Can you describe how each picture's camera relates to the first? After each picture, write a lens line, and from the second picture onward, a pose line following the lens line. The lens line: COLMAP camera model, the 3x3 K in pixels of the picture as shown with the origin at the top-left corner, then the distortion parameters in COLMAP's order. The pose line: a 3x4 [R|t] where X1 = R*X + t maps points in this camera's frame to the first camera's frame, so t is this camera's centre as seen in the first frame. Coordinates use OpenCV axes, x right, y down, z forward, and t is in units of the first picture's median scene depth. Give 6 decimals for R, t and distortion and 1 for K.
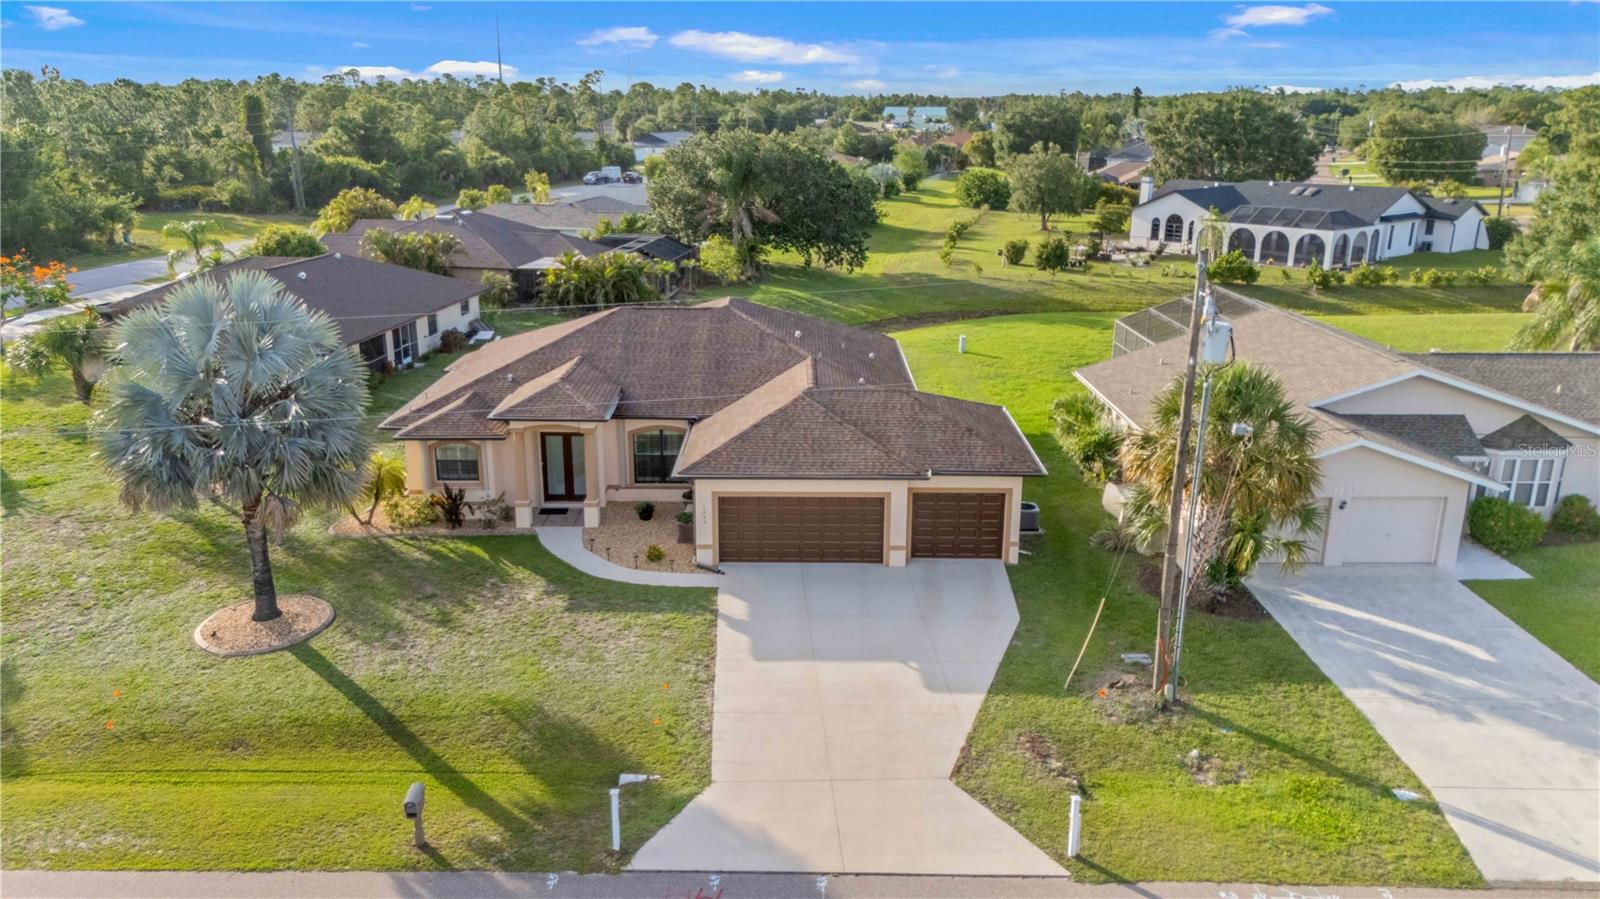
lens RADIAL K [[1172.6, 0, 817.2], [0, 1172.6, 447.9], [0, 0, 1]] dist [0.051542, -0.005428]
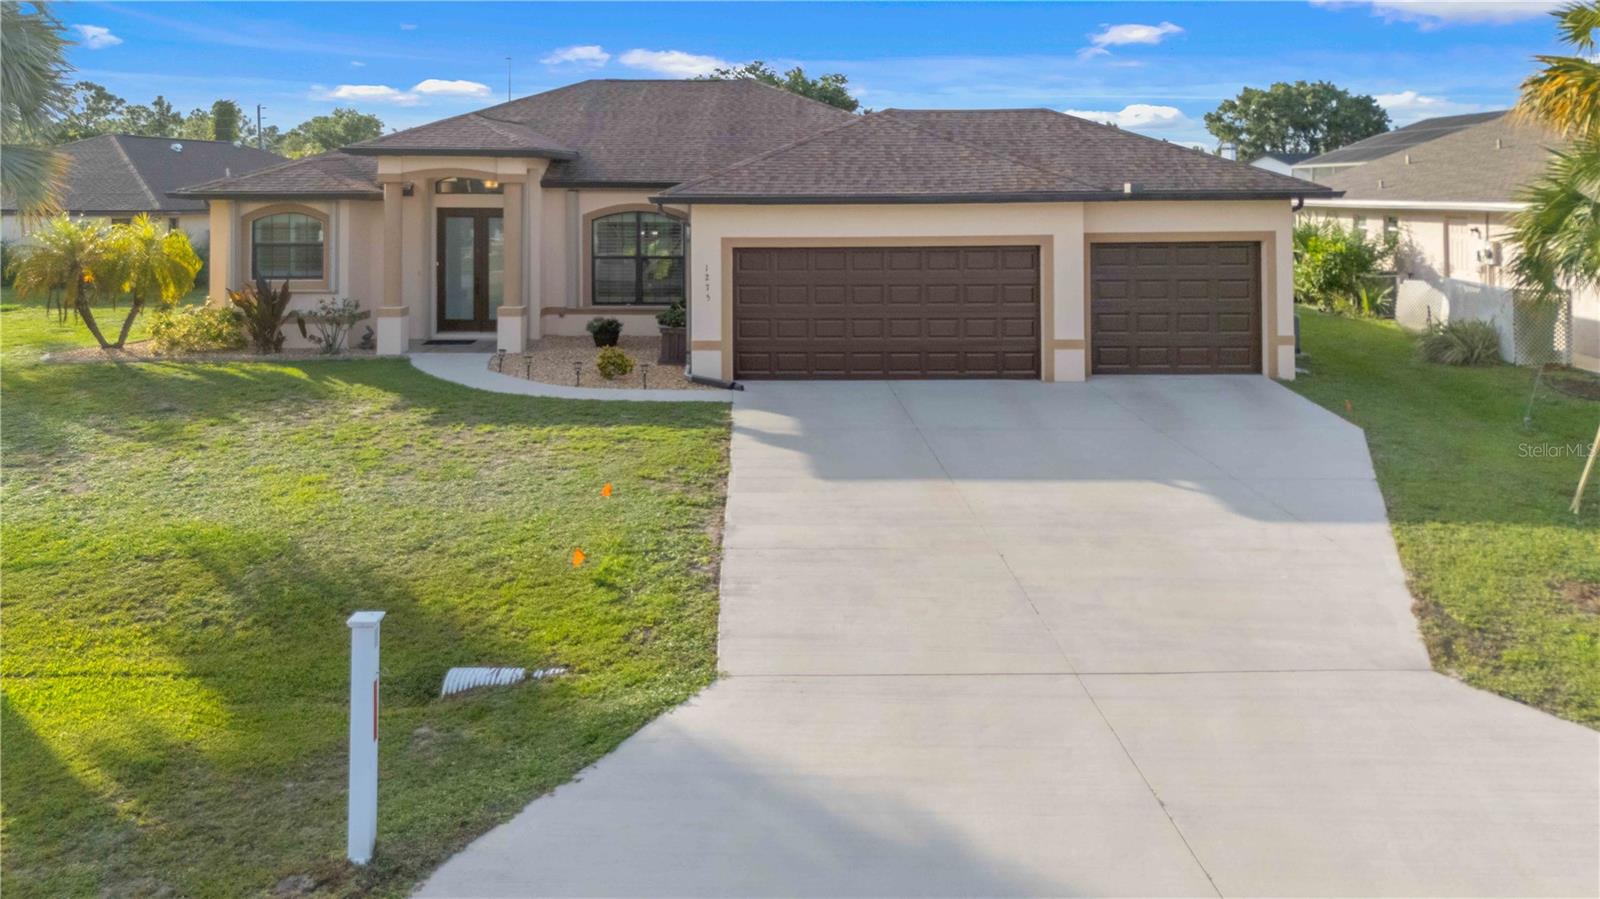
lens RADIAL K [[969.9, 0, 789.3], [0, 969.9, 377.8], [0, 0, 1]] dist [0.014883, 0.005883]
pose [[0.999764, -0.016667, -0.013928, -0.052737], [0.011545, 0.950922, -0.309214, 0.235381], [0.018398, 0.308981, 0.950890, 0.585355]]
